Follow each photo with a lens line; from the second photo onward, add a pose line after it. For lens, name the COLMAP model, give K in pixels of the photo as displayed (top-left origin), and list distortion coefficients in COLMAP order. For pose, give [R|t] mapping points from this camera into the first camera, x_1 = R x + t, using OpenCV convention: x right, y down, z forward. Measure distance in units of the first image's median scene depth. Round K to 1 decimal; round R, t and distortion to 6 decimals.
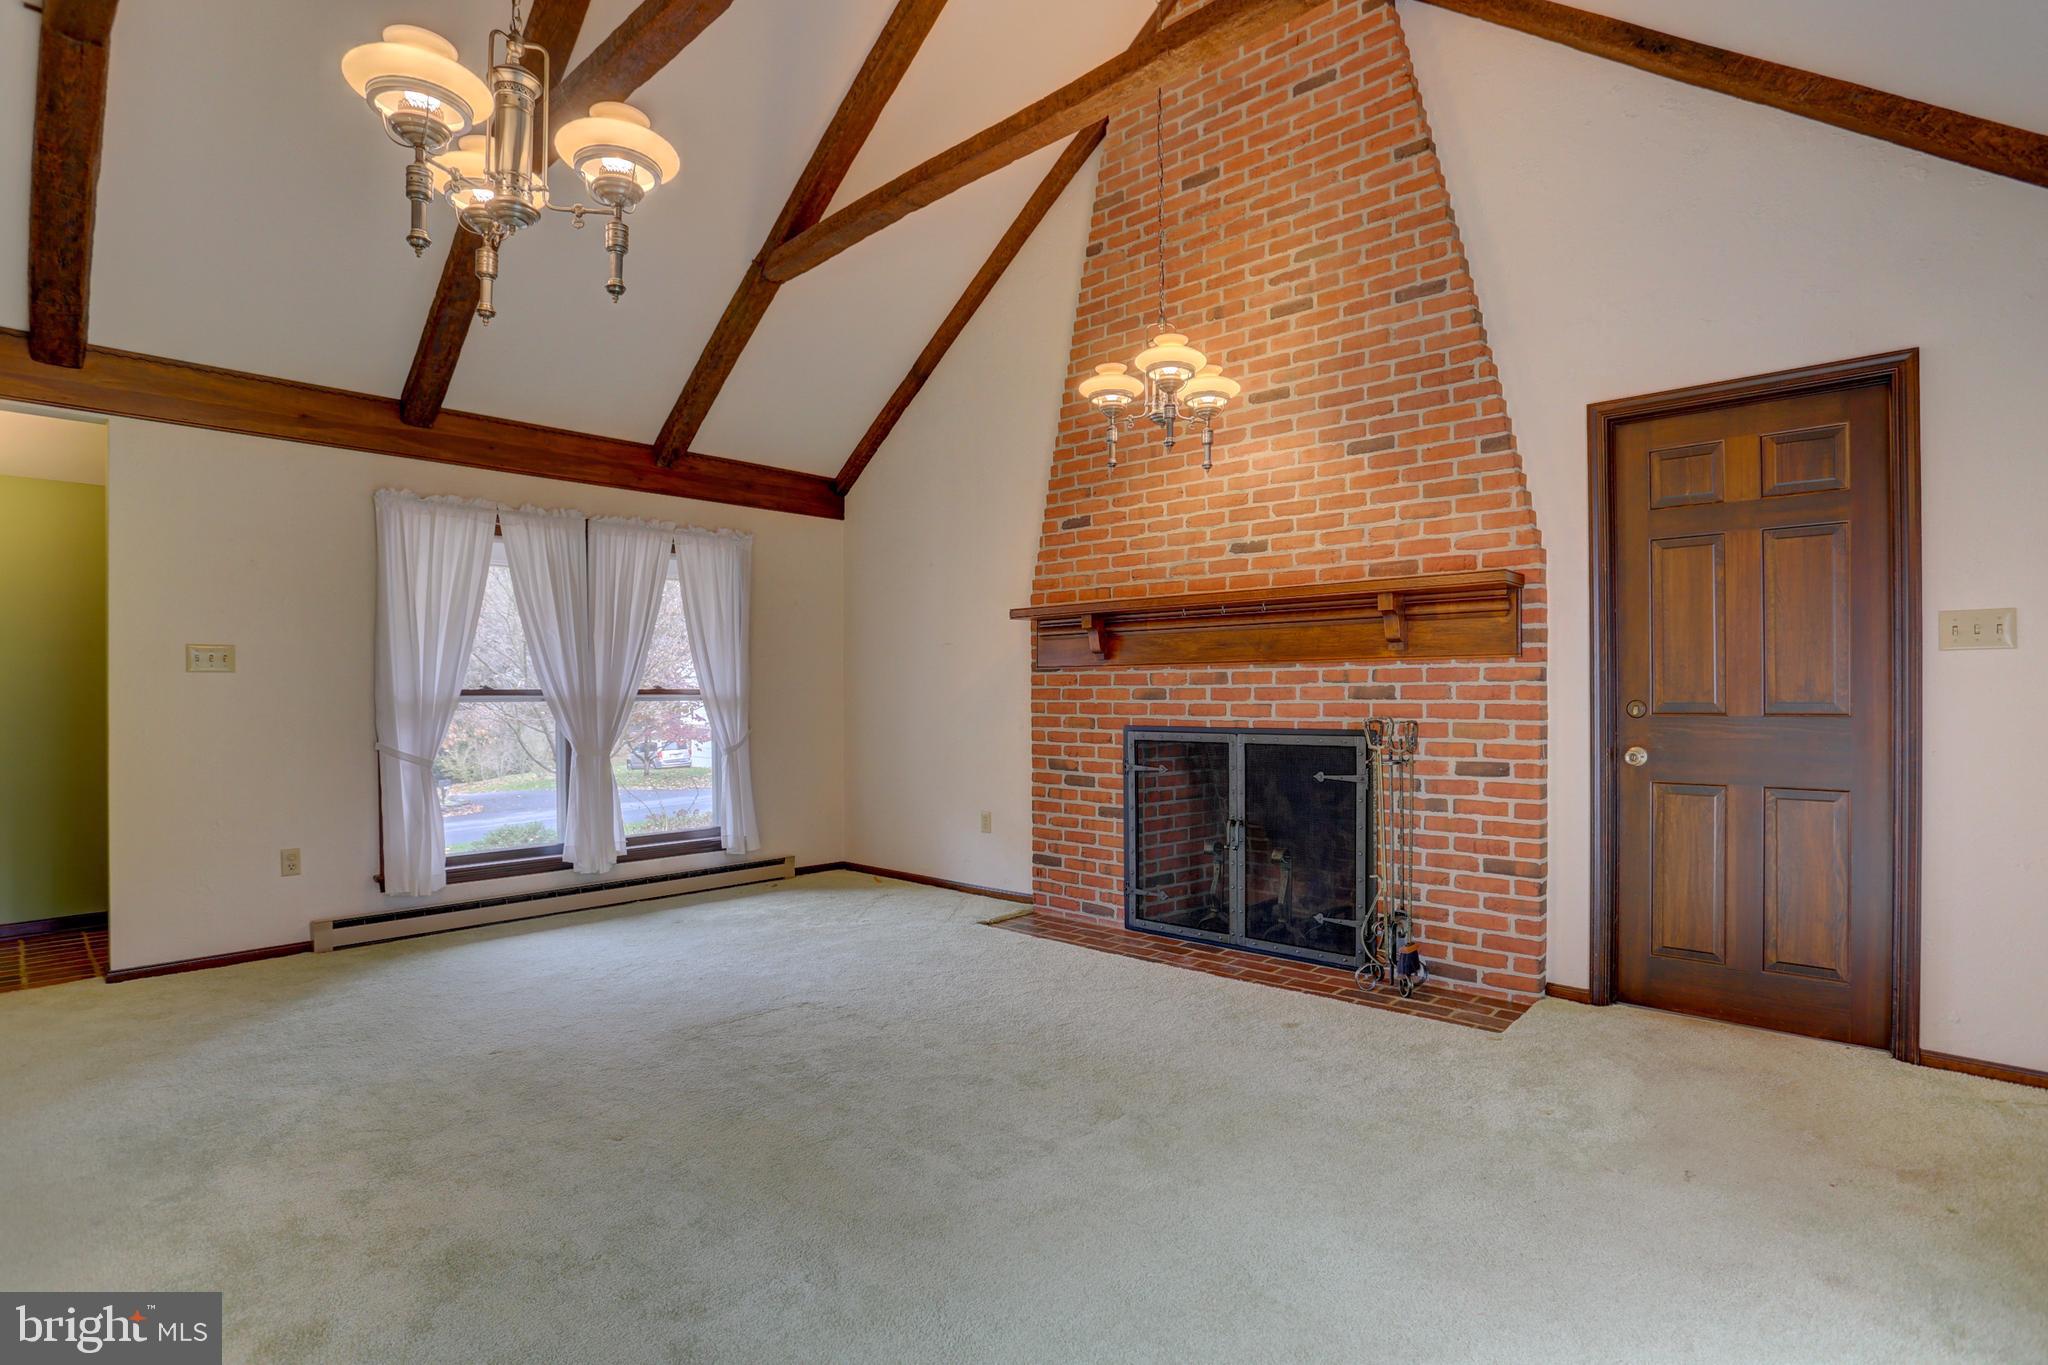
lens RADIAL K [[1015.7, 0, 1029.8], [0, 1015.7, 689.1], [0, 0, 1]] dist [-0.080738, 0.038359]
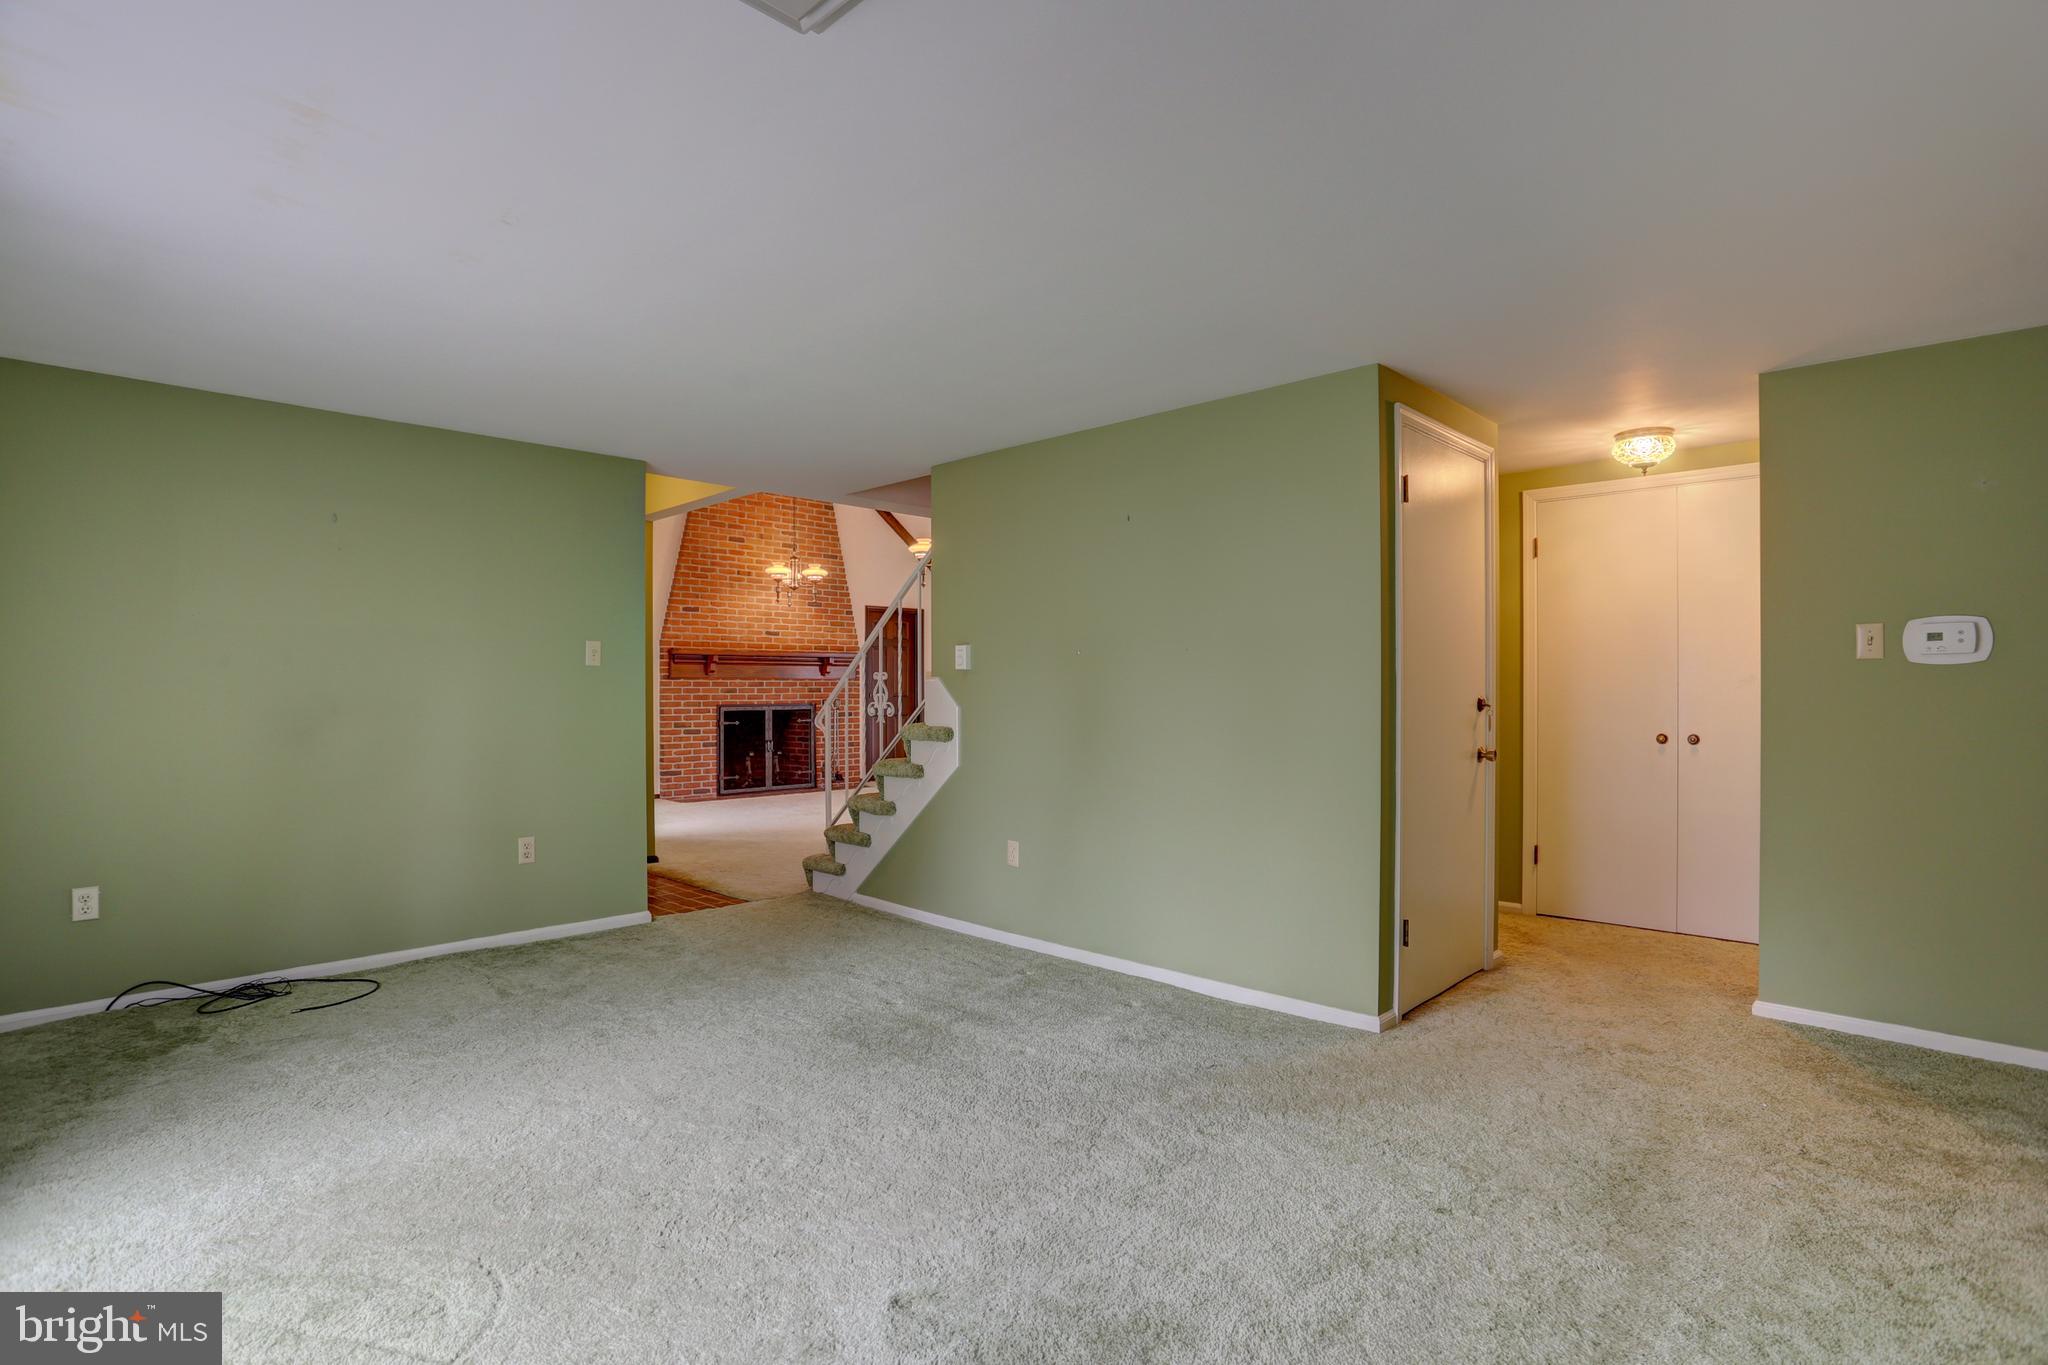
lens RADIAL K [[1021.0, 0, 1035.2], [0, 1021.0, 680.5], [0, 0, 1]] dist [-0.081600, 0.037759]
pose [[0.009386, 0.011412, 0.999891, -2.367299], [0.001305, 0.999934, -0.011425, 0.009791], [-0.999955, 0.001412, 0.009370, 0.310393]]
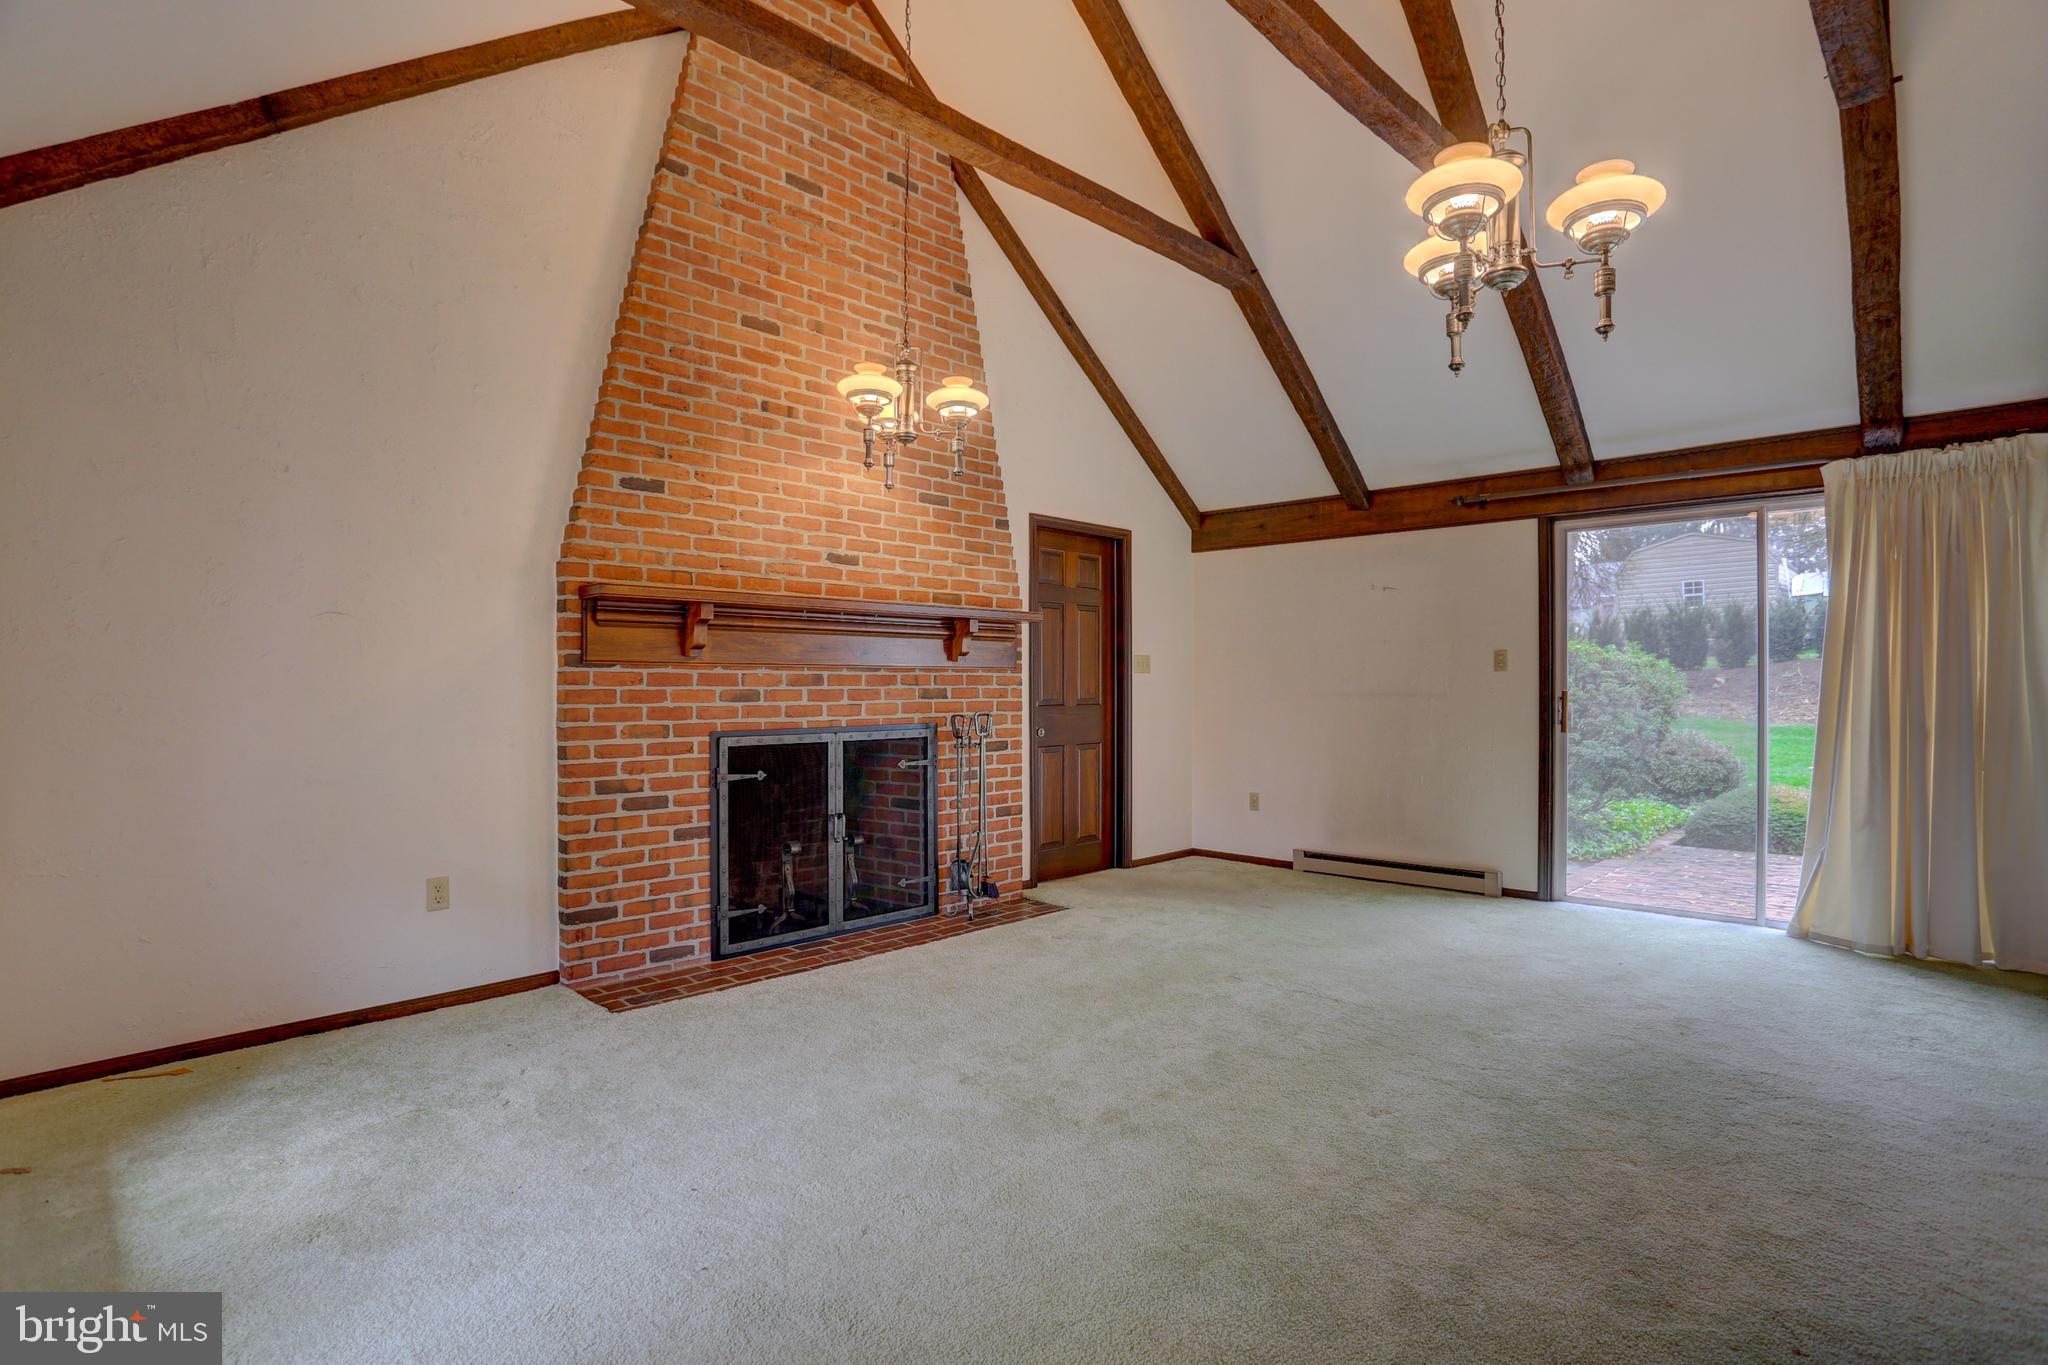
lens RADIAL K [[1015.7, 0, 1029.8], [0, 1015.7, 689.1], [0, 0, 1]] dist [-0.080738, 0.038359]
pose [[0.018188, 0.004943, 0.999822, -0.865681], [0.001168, 0.999987, -0.004965, 0.004079], [-0.999834, 0.001258, 0.018182, 0.785446]]
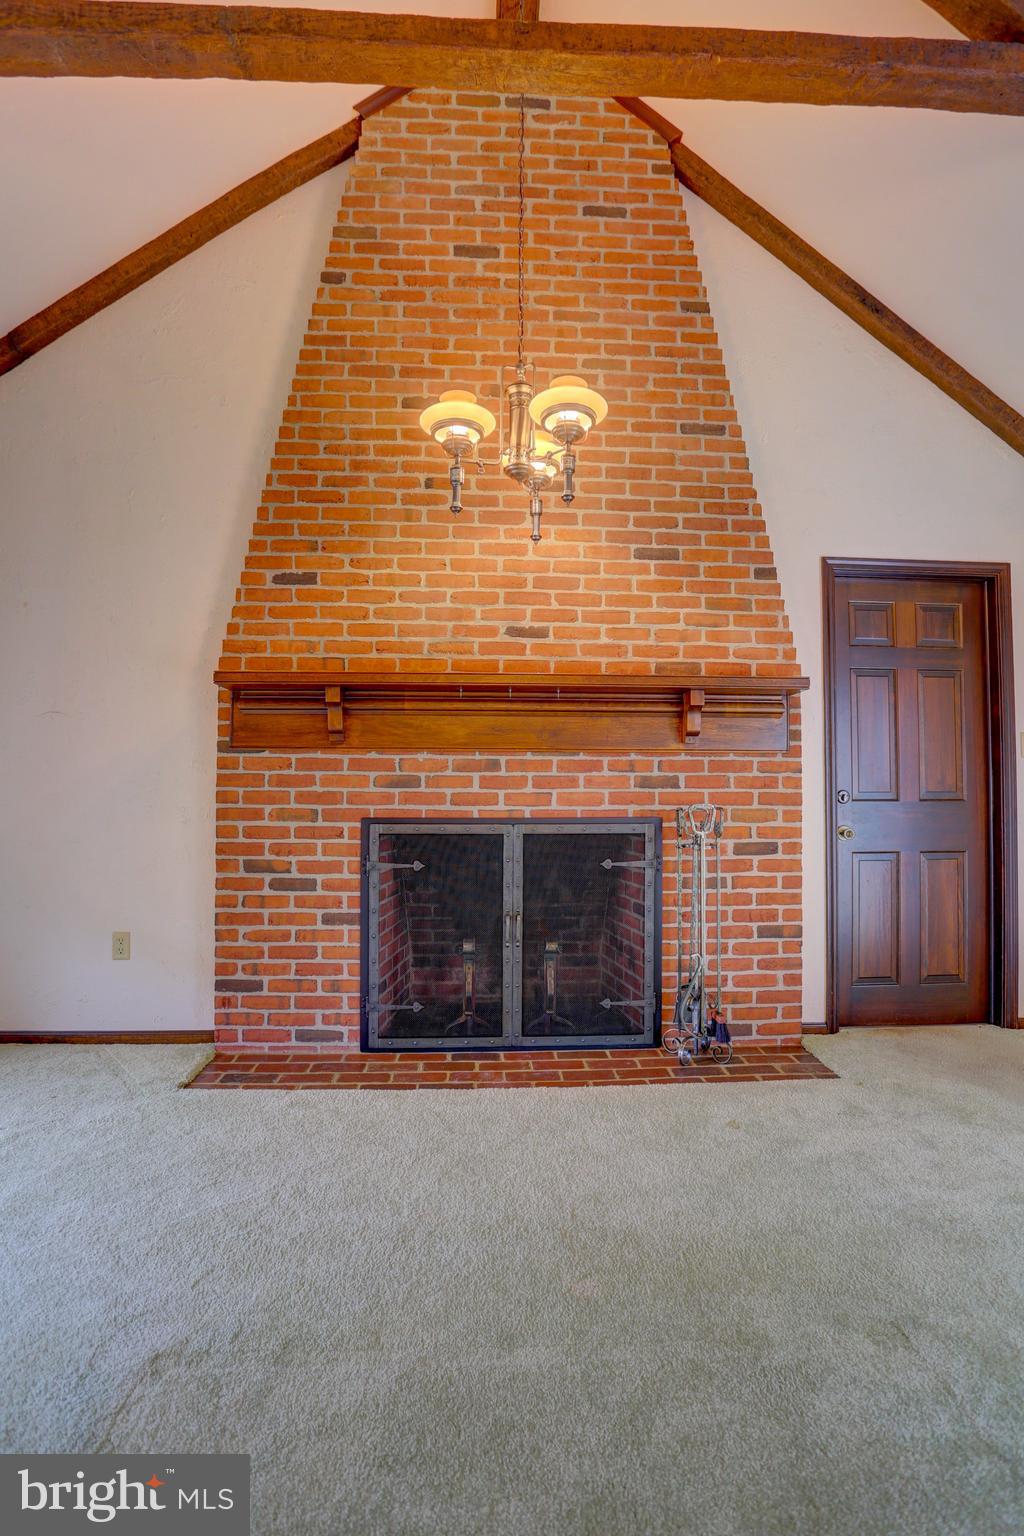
lens RADIAL K [[761.8, 0, 507.0], [0, 761.8, 761.5], [0, 0, 1]] dist [-0.080738, 0.038359]
pose [[0.695952, 0.036020, 0.717184, -0.321814], [-0.009222, 0.999107, -0.041230, 0.015262], [-0.718029, 0.022080, 0.695663, 0.507920]]
